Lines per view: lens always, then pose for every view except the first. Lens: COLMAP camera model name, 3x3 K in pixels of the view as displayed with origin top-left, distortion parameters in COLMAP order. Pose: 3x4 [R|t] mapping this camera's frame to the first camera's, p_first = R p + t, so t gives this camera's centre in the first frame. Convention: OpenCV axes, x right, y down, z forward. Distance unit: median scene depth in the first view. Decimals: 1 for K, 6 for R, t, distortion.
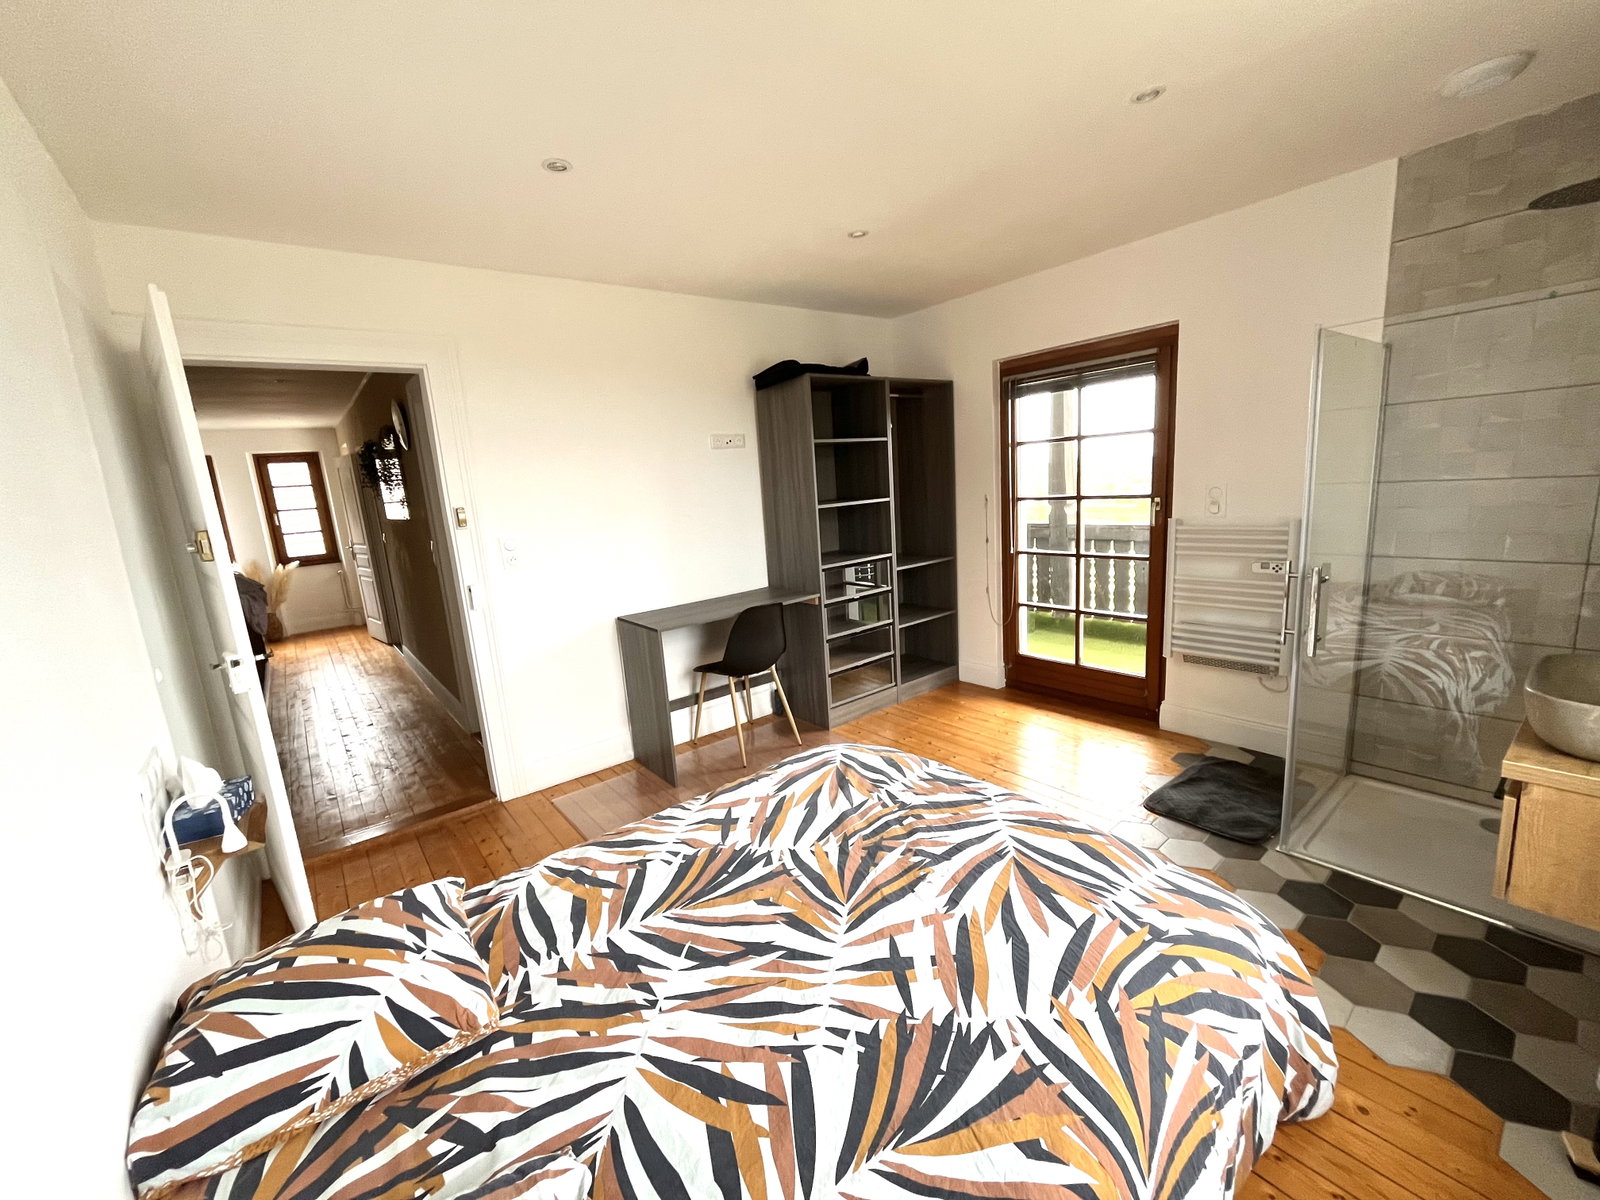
lens RADIAL K [[646.1, 0, 793.8], [0, 646.1, 598.7], [0, 0, 1]] dist [-0.005732, -0.000072]
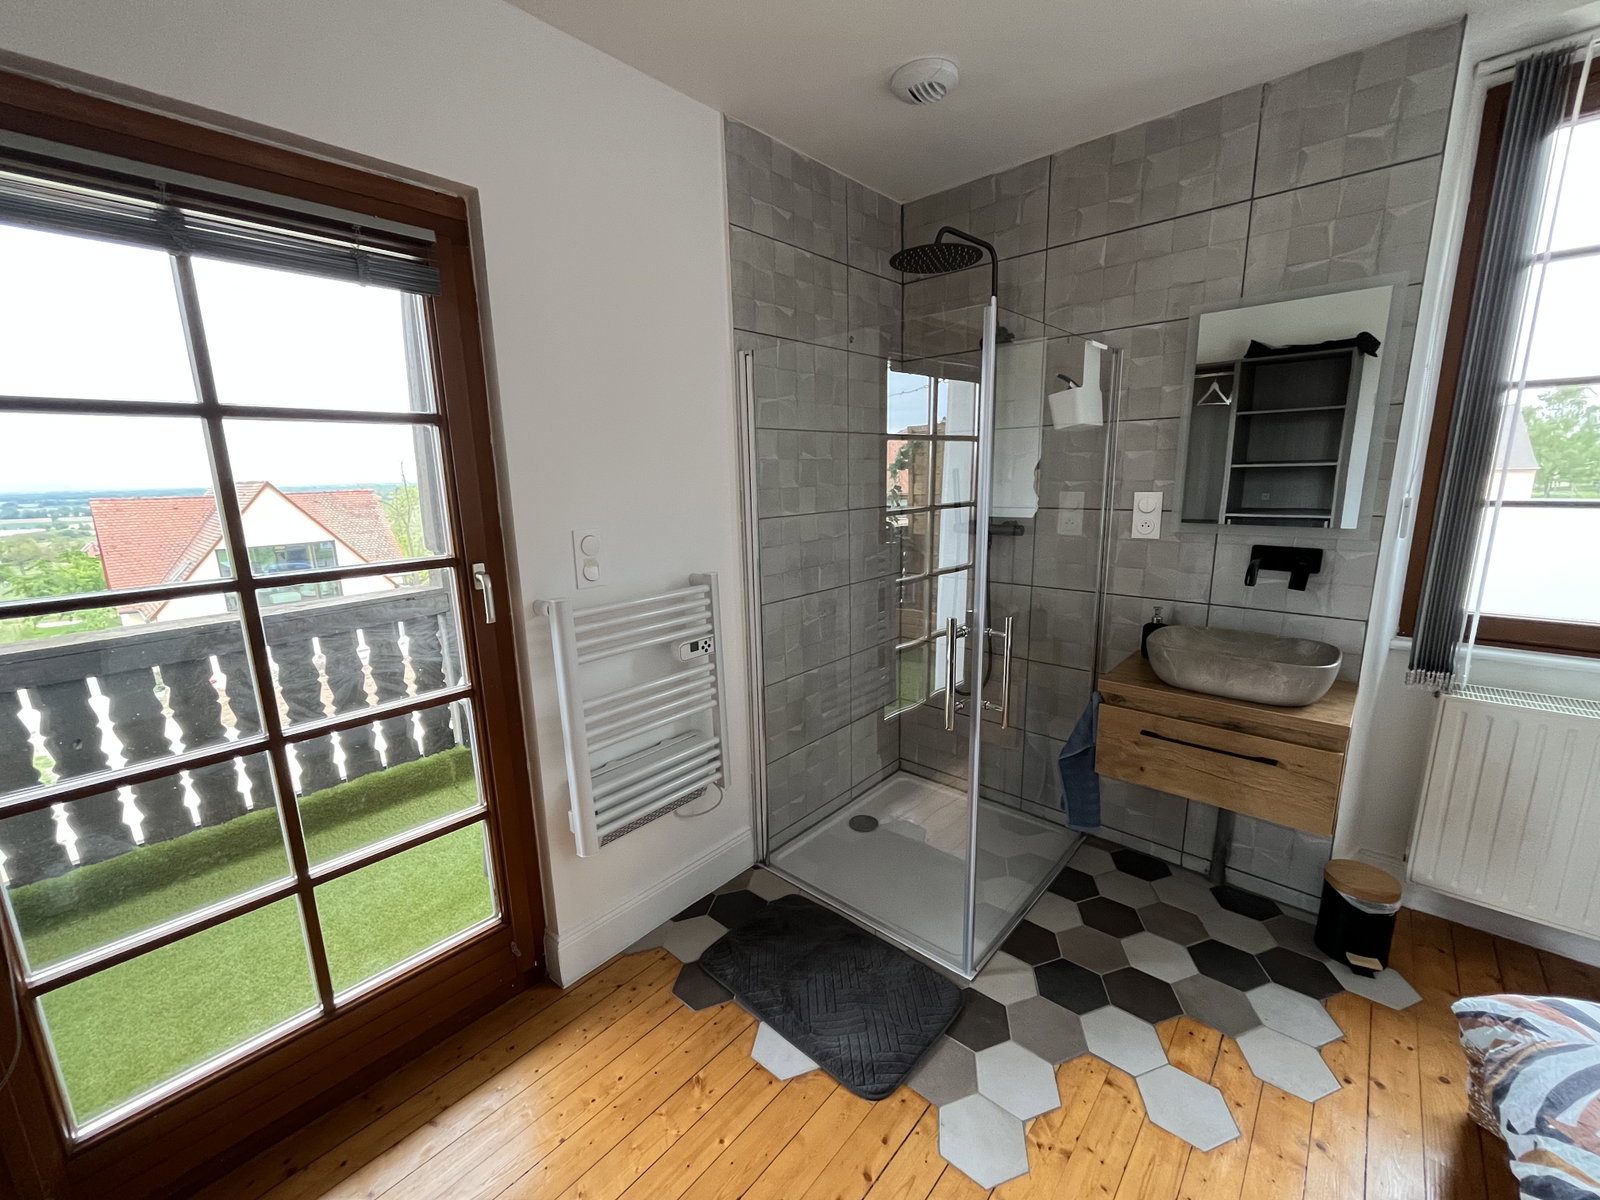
lens RADIAL K [[646.1, 0, 792.2], [0, 646.1, 607.1], [0, 0, 1]] dist [-0.005732, -0.000072]
pose [[-0.174284, -0.126053, 0.976594, 0.076057], [0.213506, 0.963341, 0.162445, -0.209354], [-0.961270, 0.236820, -0.140982, 1.159353]]
